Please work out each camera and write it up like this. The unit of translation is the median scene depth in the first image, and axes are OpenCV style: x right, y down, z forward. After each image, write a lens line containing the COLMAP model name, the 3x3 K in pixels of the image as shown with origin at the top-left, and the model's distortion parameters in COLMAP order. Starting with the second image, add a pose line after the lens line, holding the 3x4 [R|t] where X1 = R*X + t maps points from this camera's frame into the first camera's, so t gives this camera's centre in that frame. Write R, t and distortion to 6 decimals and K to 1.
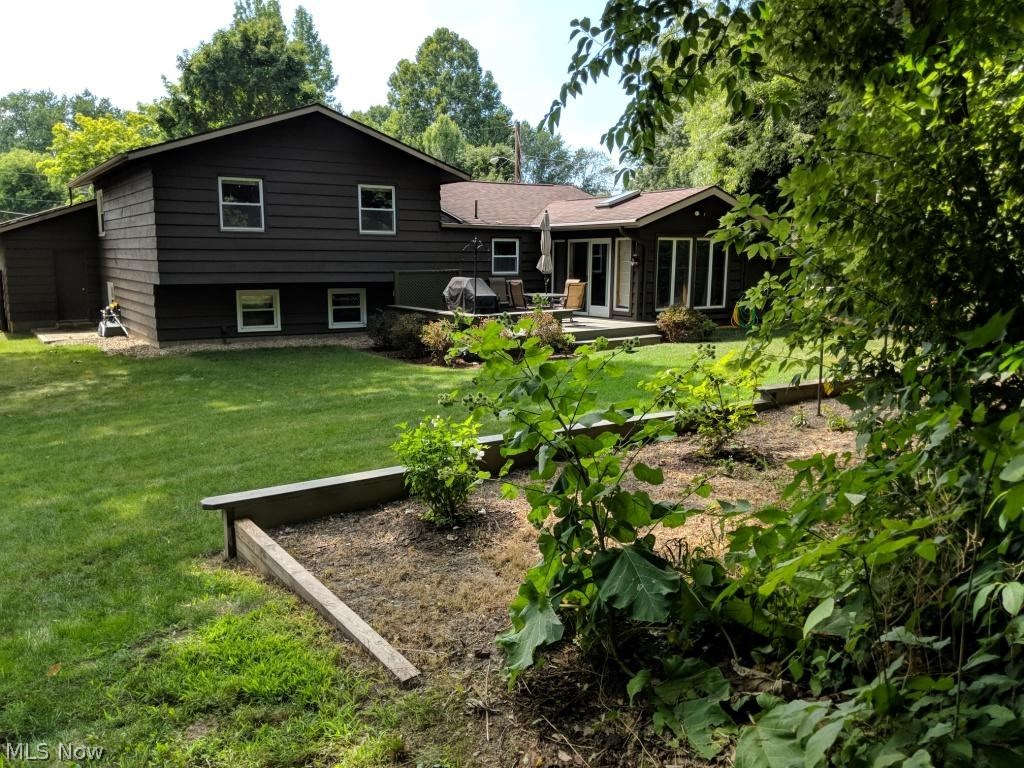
lens RADIAL K [[819.2, 0, 518.1], [0, 819.2, 382.8], [0, 0, 1]] dist [0.053816, -0.076244]
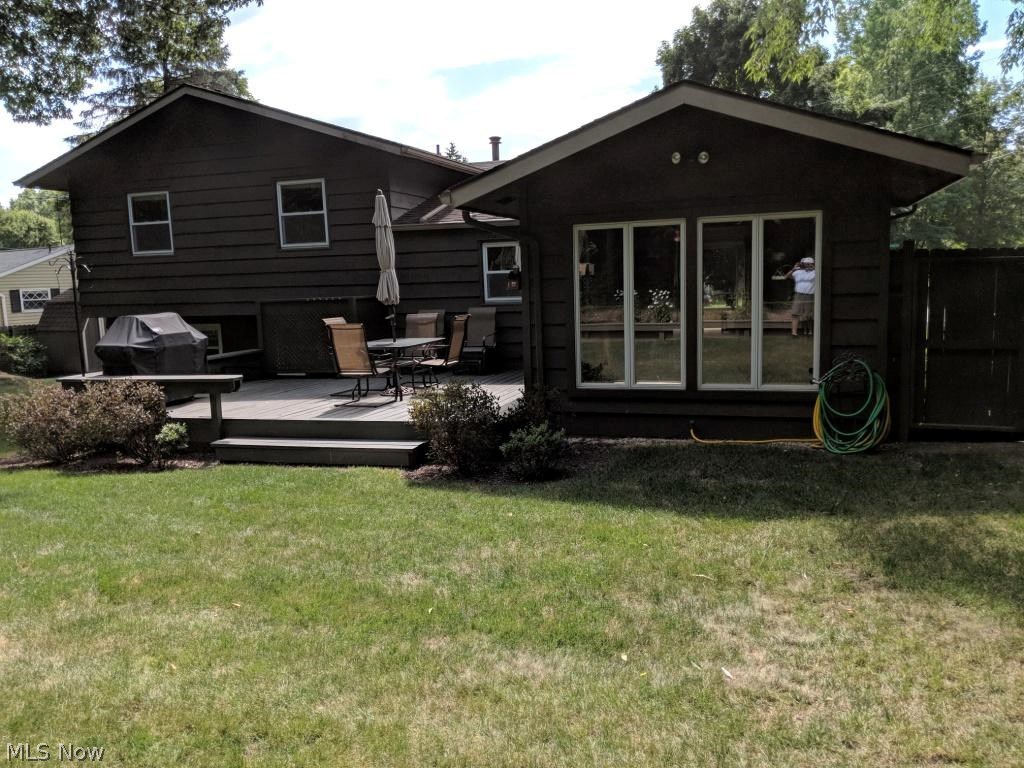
lens RADIAL K [[814.0, 0, 518.4], [0, 814.0, 380.6], [0, 0, 1]] dist [0.080058, -0.133979]
pose [[0.600884, 0.079157, -0.795407, 0.509737], [-0.084897, 0.995776, 0.034963, -0.105631], [0.794815, 0.046519, 0.605066, 0.713578]]
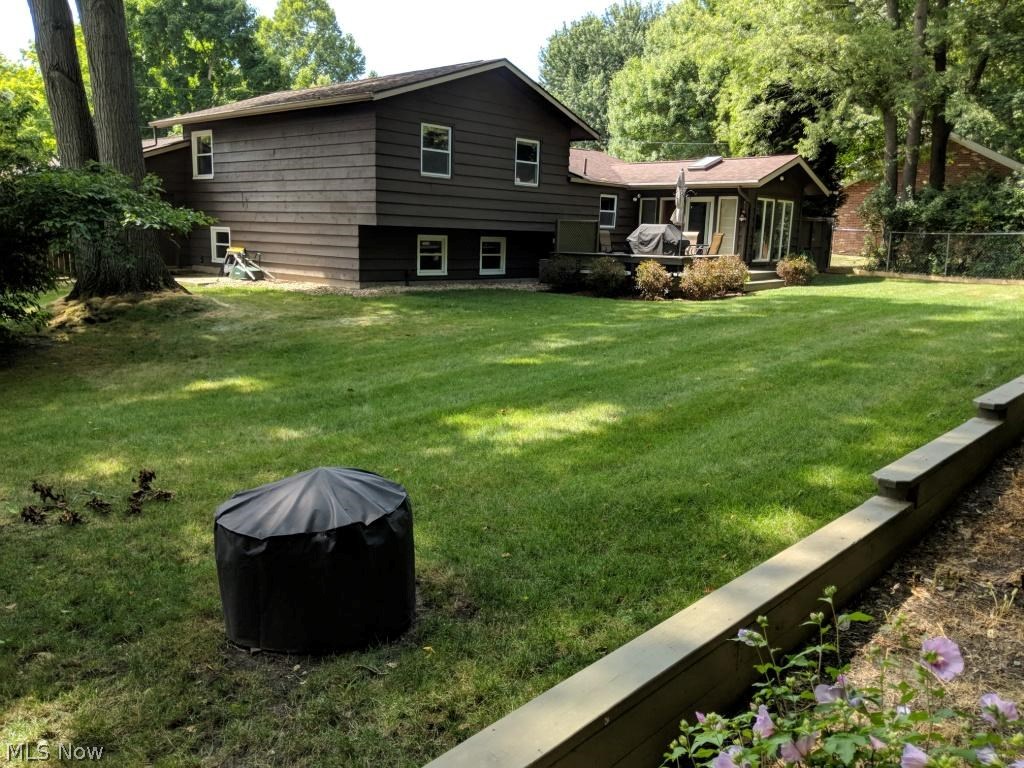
lens RADIAL K [[820.6, 0, 540.0], [0, 820.6, 385.5], [0, 0, 1]] dist [-0.003619, -0.006026]
pose [[0.961220, -0.030875, 0.274048, -0.448183], [0.022412, 0.999172, 0.033959, 0.041848], [-0.274870, -0.026500, 0.961116, -0.032712]]
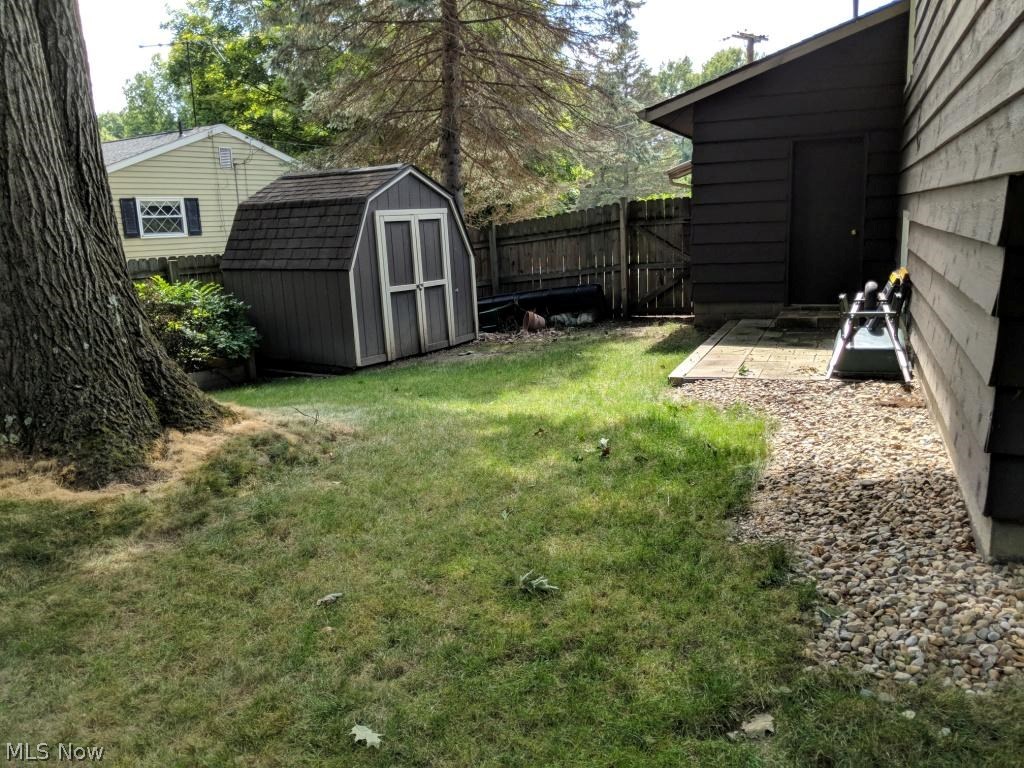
lens RADIAL K [[826.5, 0, 486.0], [0, 826.5, 398.2], [0, 0, 1]] dist [0.073101, -0.134142]
pose [[0.531596, 0.157083, -0.832304, -0.310733], [-0.095555, 0.987501, 0.125342, -0.077687], [0.841591, 0.012900, 0.539962, 0.730449]]
